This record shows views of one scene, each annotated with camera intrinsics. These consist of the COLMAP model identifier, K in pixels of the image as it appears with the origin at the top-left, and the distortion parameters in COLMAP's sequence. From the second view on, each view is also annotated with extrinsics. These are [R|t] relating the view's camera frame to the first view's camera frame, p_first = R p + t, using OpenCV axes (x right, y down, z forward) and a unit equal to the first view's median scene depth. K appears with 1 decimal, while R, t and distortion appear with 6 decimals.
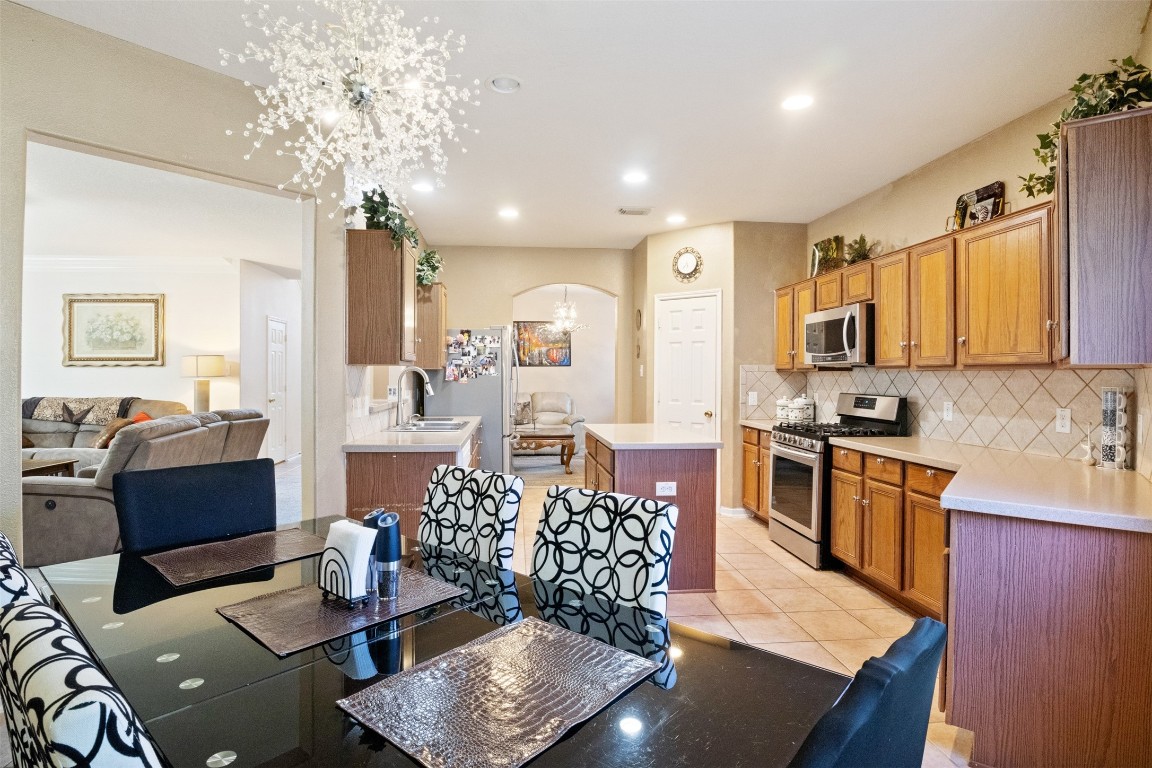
lens RADIAL K [[587.7, 0, 556.0], [0, 587.7, 379.1], [0, 0, 1]] dist [-0.008328, -0.003396]
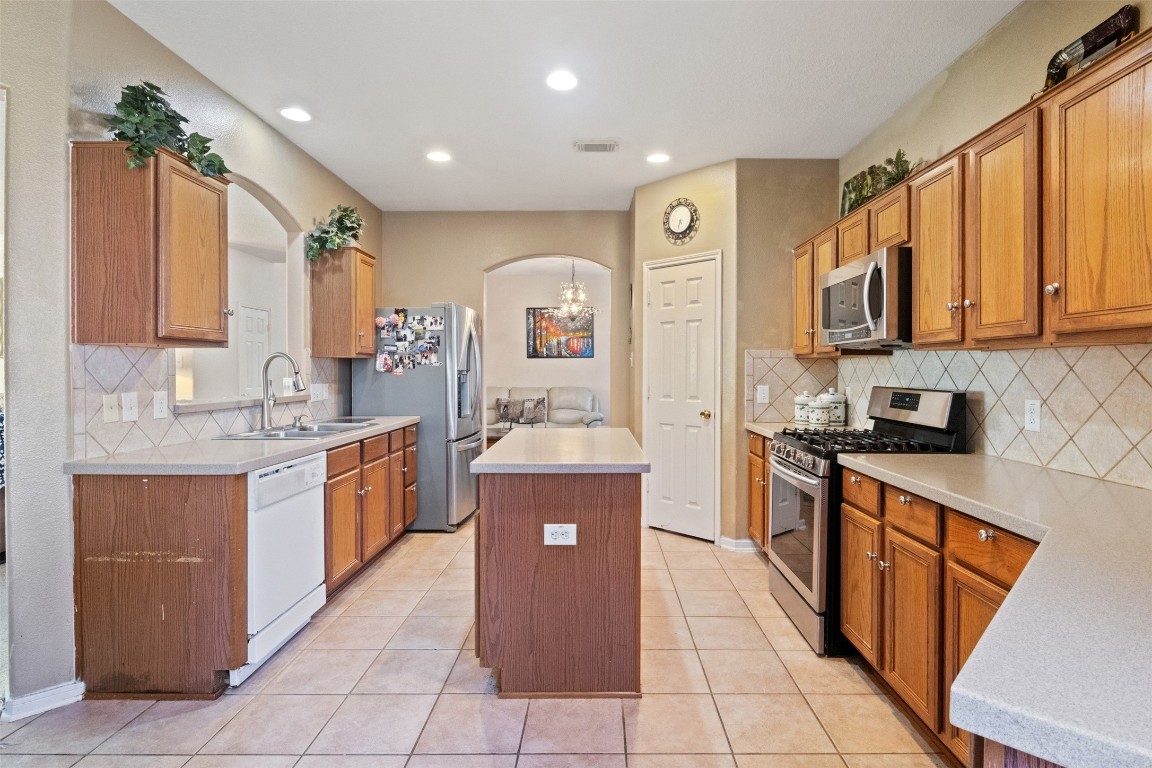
lens RADIAL K [[587.7, 0, 571.9], [0, 587.7, 376.8], [0, 0, 1]] dist [-0.008328, -0.003396]
pose [[0.995098, -0.001960, -0.098871, 0.172905], [0.002324, 0.999991, 0.003561, 0.007907], [0.098863, -0.003773, 0.995094, 0.237433]]
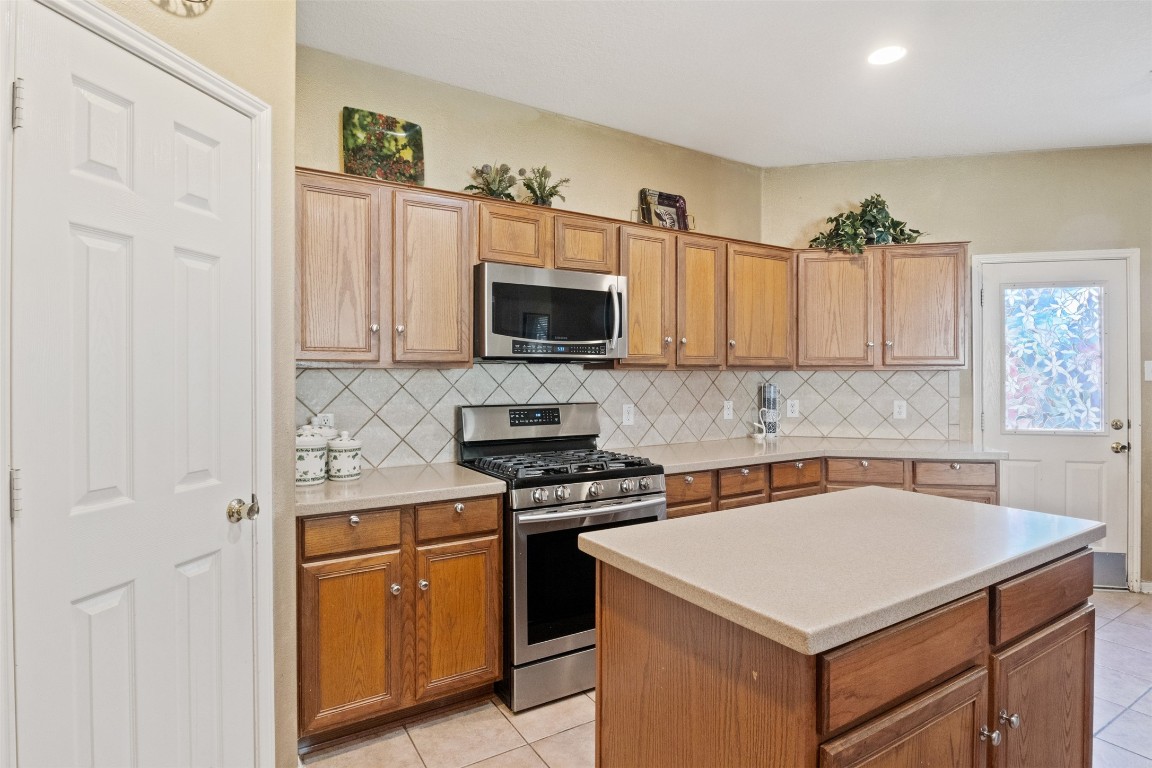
lens RADIAL K [[587.7, 0, 580.9], [0, 587.7, 379.9], [0, 0, 1]] dist [-0.008328, -0.003396]
pose [[-0.477212, -0.005528, 0.878771, -0.070001], [0.007953, 0.999912, 0.010609, -0.006700], [-0.878752, 0.012052, -0.477126, 1.026714]]
